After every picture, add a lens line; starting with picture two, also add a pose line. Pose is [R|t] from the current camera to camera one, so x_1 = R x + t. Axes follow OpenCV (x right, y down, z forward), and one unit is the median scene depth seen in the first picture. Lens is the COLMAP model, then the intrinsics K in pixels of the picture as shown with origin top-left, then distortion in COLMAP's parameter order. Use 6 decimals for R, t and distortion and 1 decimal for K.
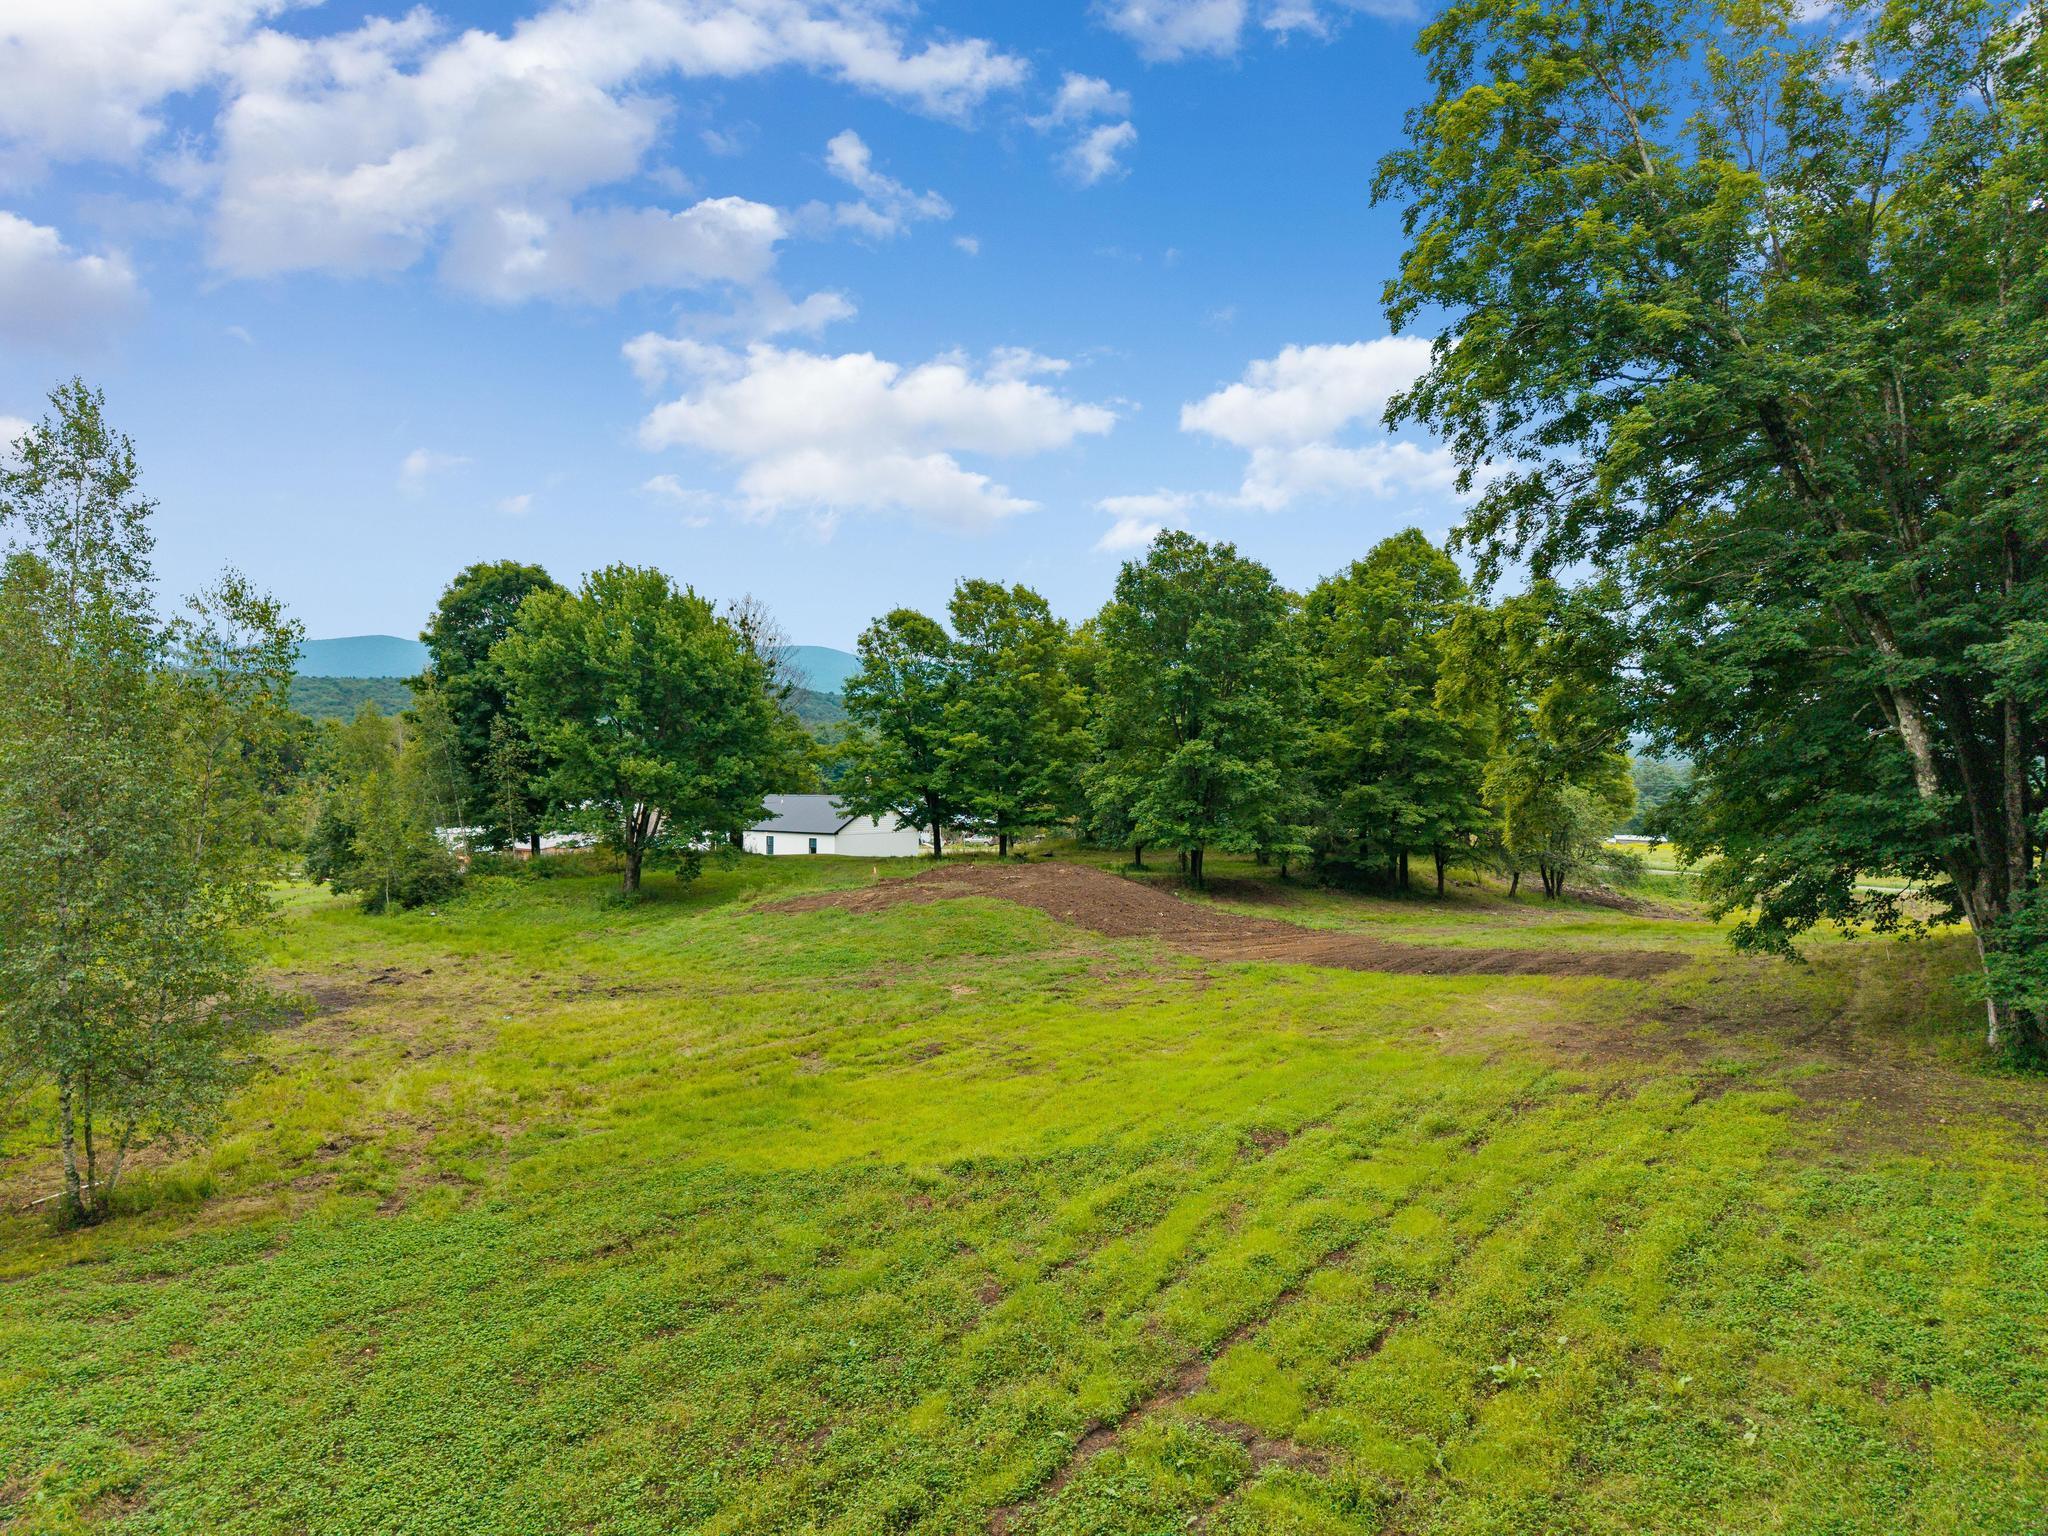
lens RADIAL K [[1376.6, 0, 1030.8], [0, 1376.6, 748.3], [0, 0, 1]] dist [0.037823, -0.042875]
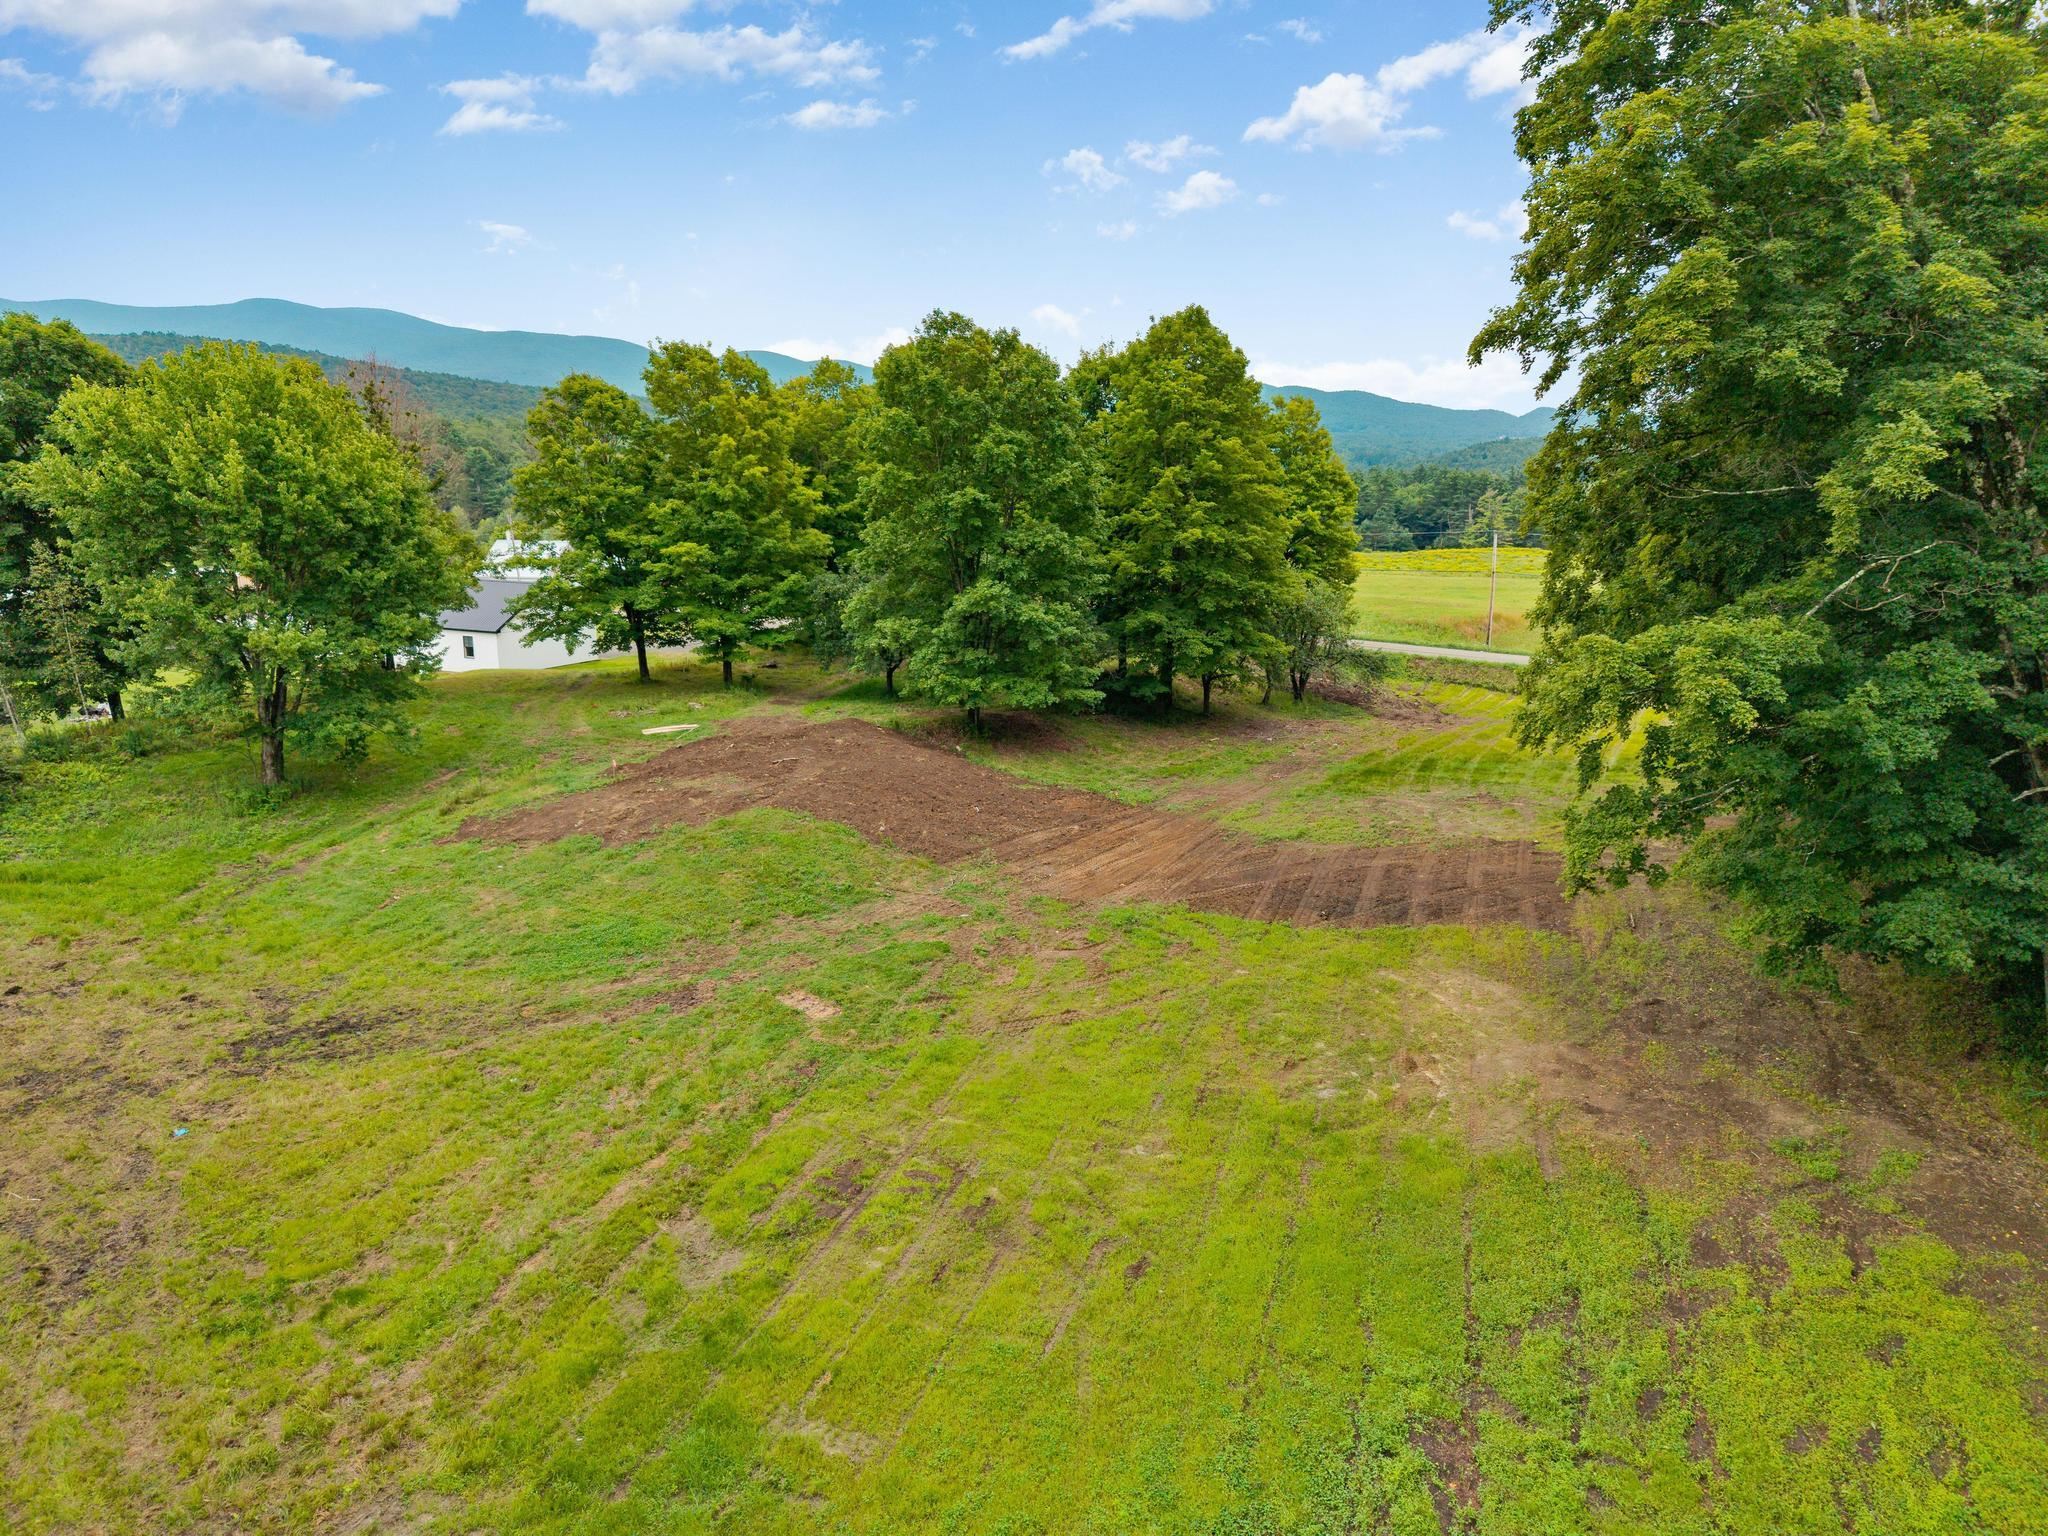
lens RADIAL K [[1376.6, 0, 1028.8], [0, 1376.6, 772.7], [0, 0, 1]] dist [0.037823, -0.042875]
pose [[0.964640, -0.052485, 0.258293, -0.075439], [-0.010691, 0.971376, 0.237308, -0.085471], [-0.263355, -0.231678, 0.936467, 0.147657]]
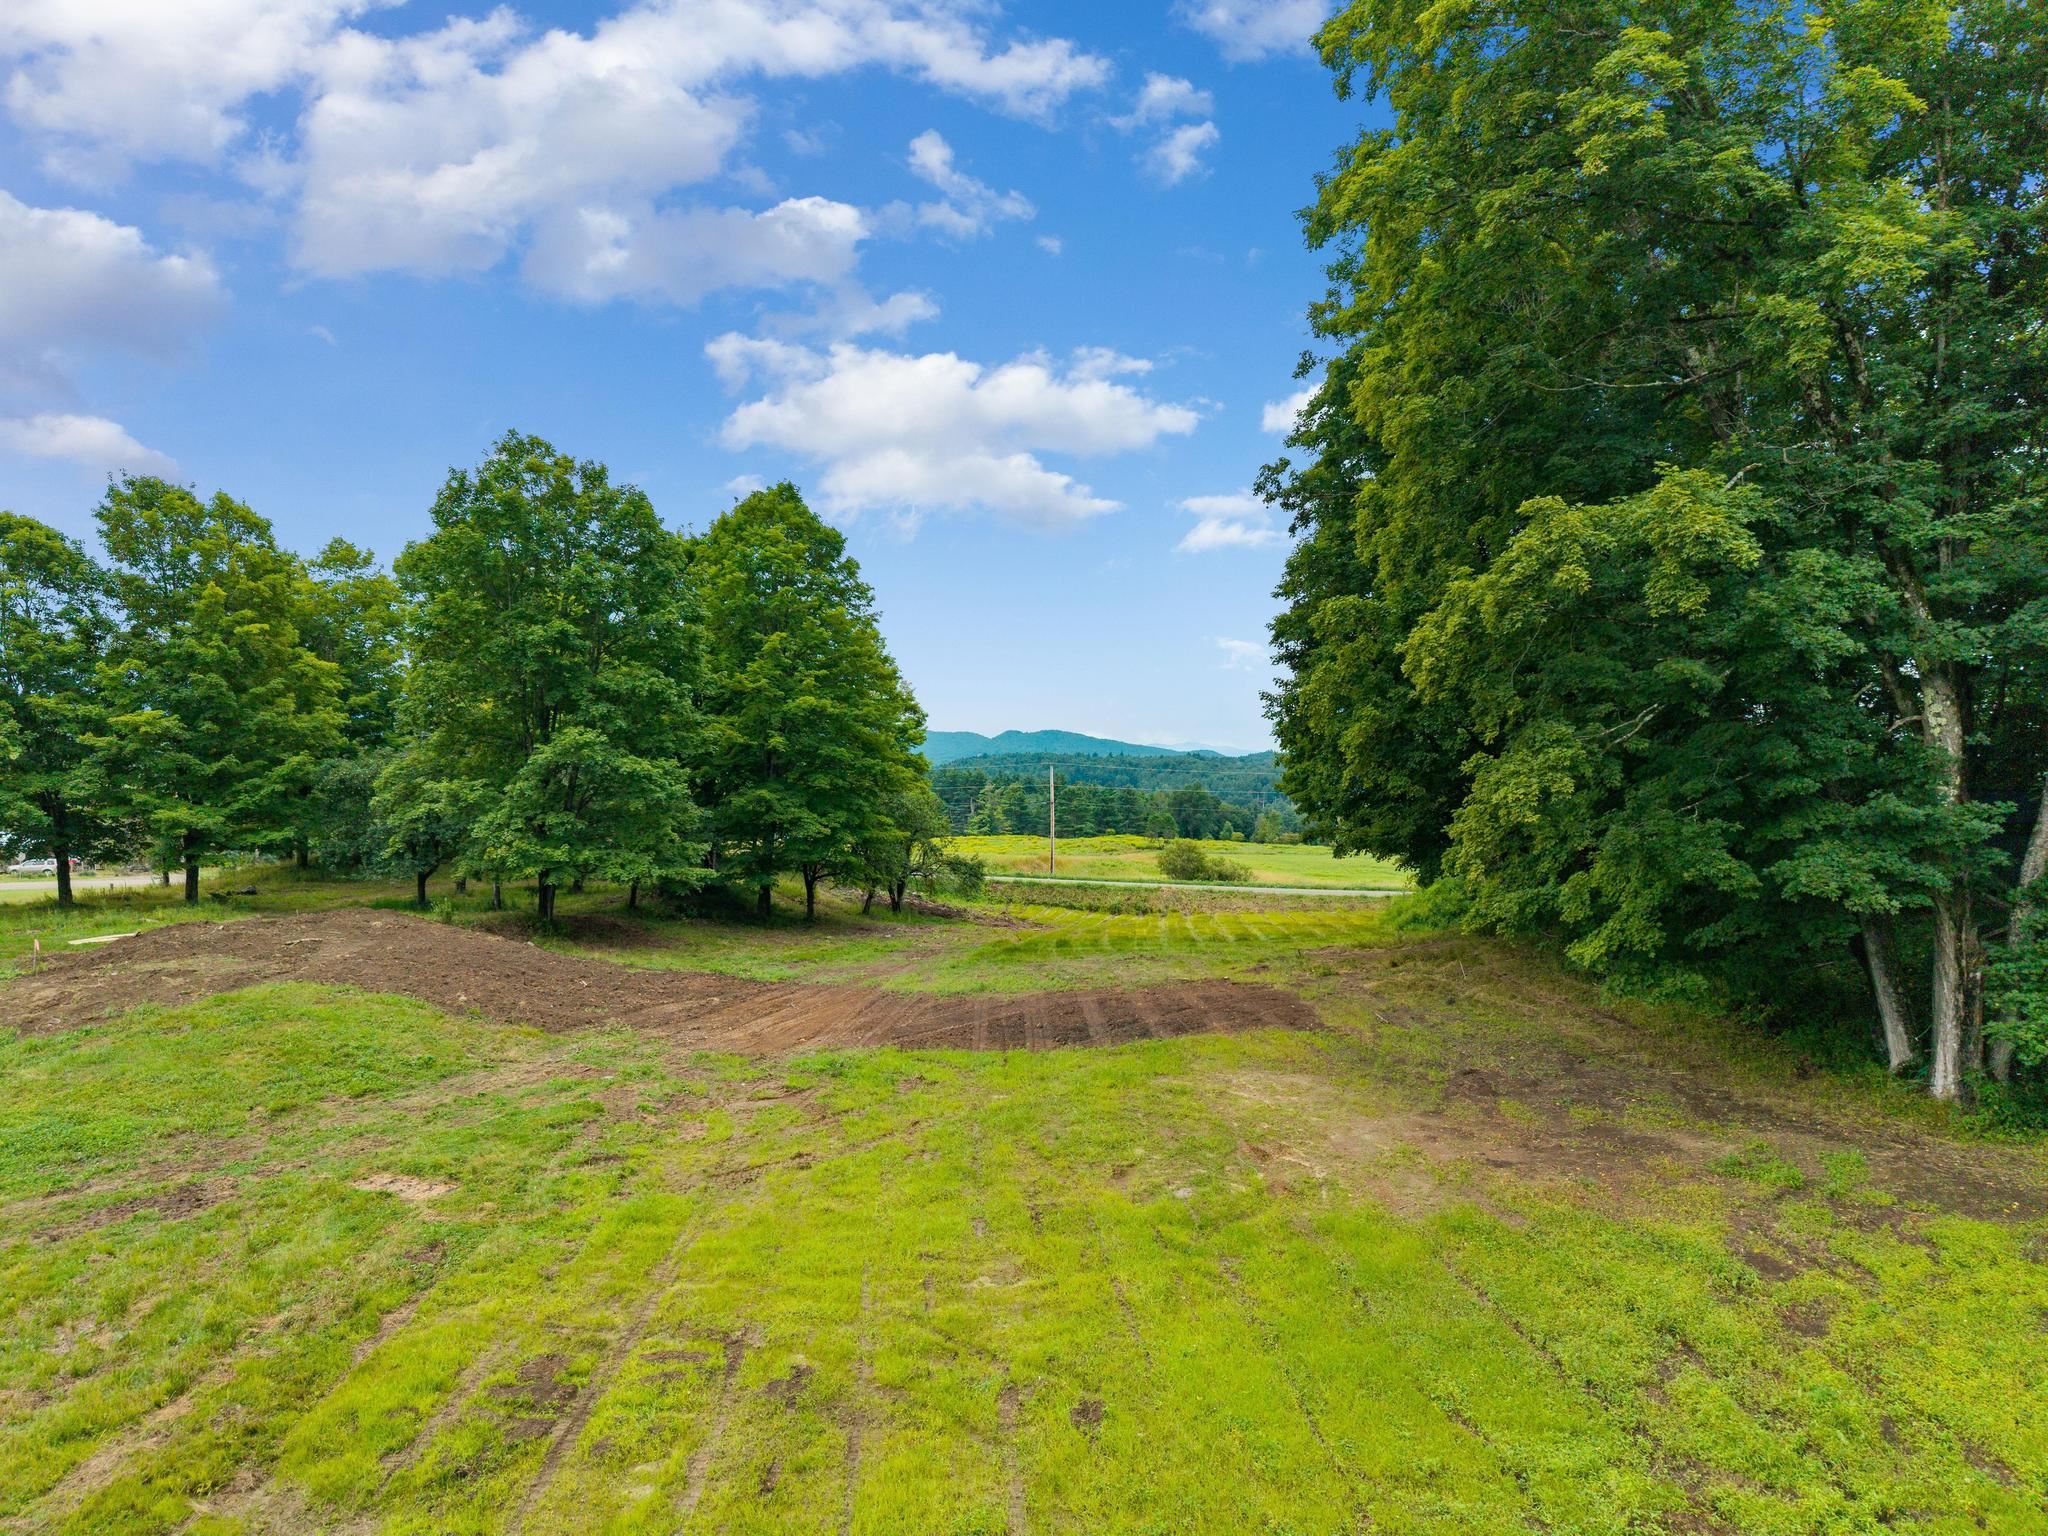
lens RADIAL K [[1376.6, 0, 1033.7], [0, 1376.6, 759.7], [0, 0, 1]] dist [0.037823, -0.042875]
pose [[0.810084, 0.010859, 0.586213, -0.099247], [-0.014237, 0.999898, 0.001153, 0.006038], [-0.586140, -0.009280, 0.810156, 0.255846]]
